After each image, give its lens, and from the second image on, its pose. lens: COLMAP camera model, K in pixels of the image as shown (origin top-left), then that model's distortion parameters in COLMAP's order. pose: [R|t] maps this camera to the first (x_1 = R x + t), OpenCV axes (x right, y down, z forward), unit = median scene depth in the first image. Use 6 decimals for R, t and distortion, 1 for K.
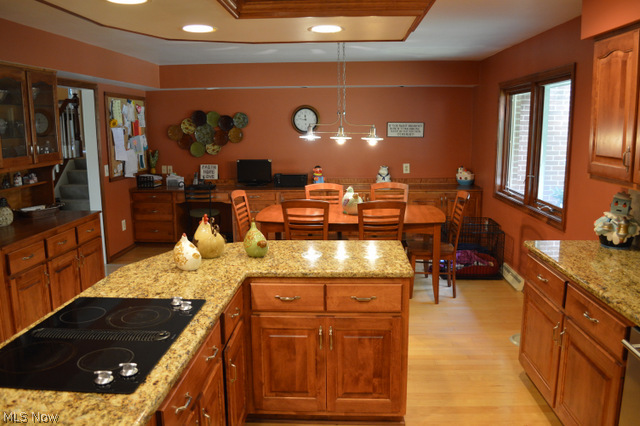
lens RADIAL K [[510.6, 0, 320.0], [0, 510.6, 213.0], [0, 0, 1]] dist [-0.066519, -0.003385]
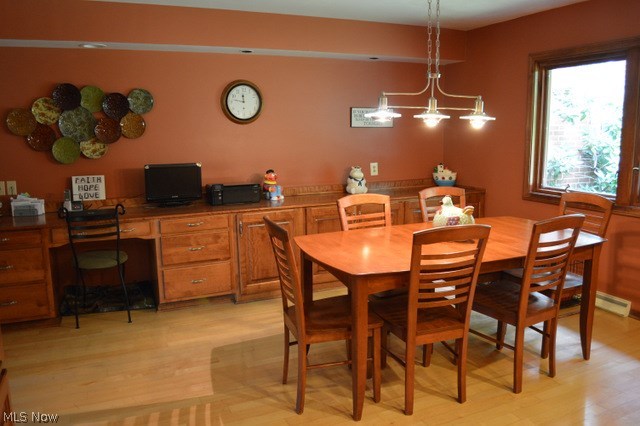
lens RADIAL K [[510.6, 0, 320.0], [0, 510.6, 213.0], [0, 0, 1]] dist [-0.066519, -0.003385]
pose [[0.893385, -0.075707, 0.442867, -0.245395], [0.082395, 0.996591, 0.004151, -0.032914], [-0.441671, 0.032781, 0.896578, 0.366556]]
